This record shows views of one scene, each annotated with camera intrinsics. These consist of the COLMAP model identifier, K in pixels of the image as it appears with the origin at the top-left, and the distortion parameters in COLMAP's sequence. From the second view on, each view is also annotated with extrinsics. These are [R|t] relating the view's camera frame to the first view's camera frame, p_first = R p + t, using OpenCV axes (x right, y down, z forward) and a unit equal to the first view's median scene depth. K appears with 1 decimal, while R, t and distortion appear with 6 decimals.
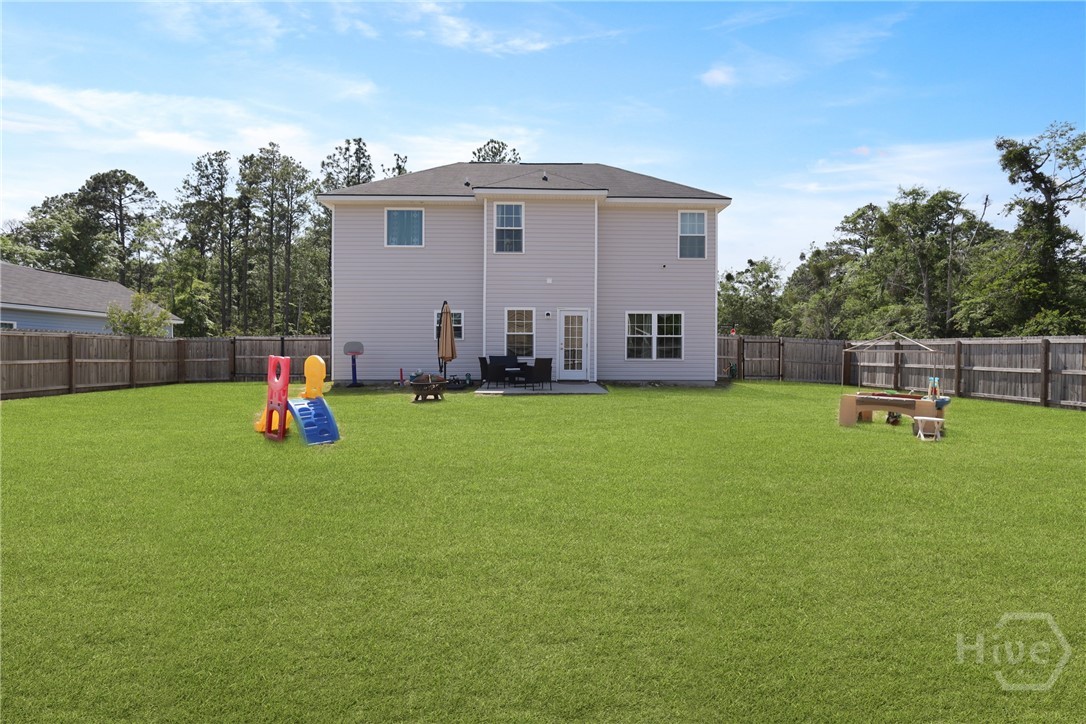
lens RADIAL K [[502.6, 0, 543.0], [0, 502.6, 362.0], [0, 0, 1]] dist [-0.004767, 0.000067]
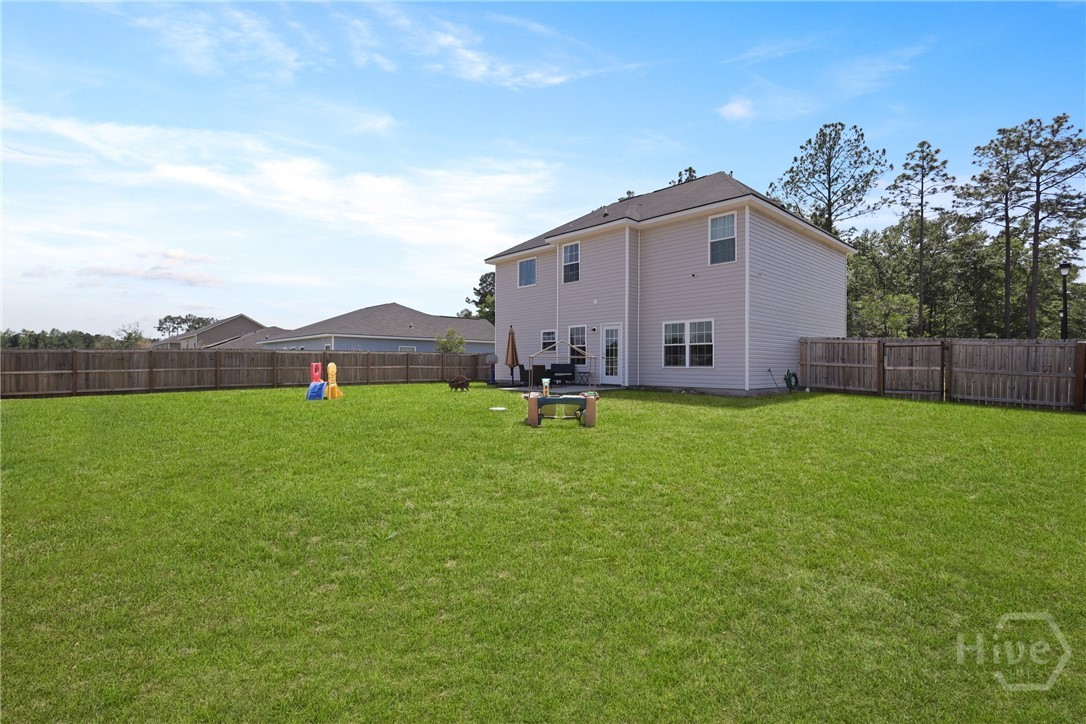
lens RADIAL K [[502.6, 0, 543.0], [0, 502.6, 362.0], [0, 0, 1]] dist [-0.004767, 0.000067]
pose [[0.665852, -0.003750, -0.746074, 0.794869], [-0.010207, 0.999848, -0.014135, 0.001860], [0.746014, 0.017027, 0.665713, 0.100647]]
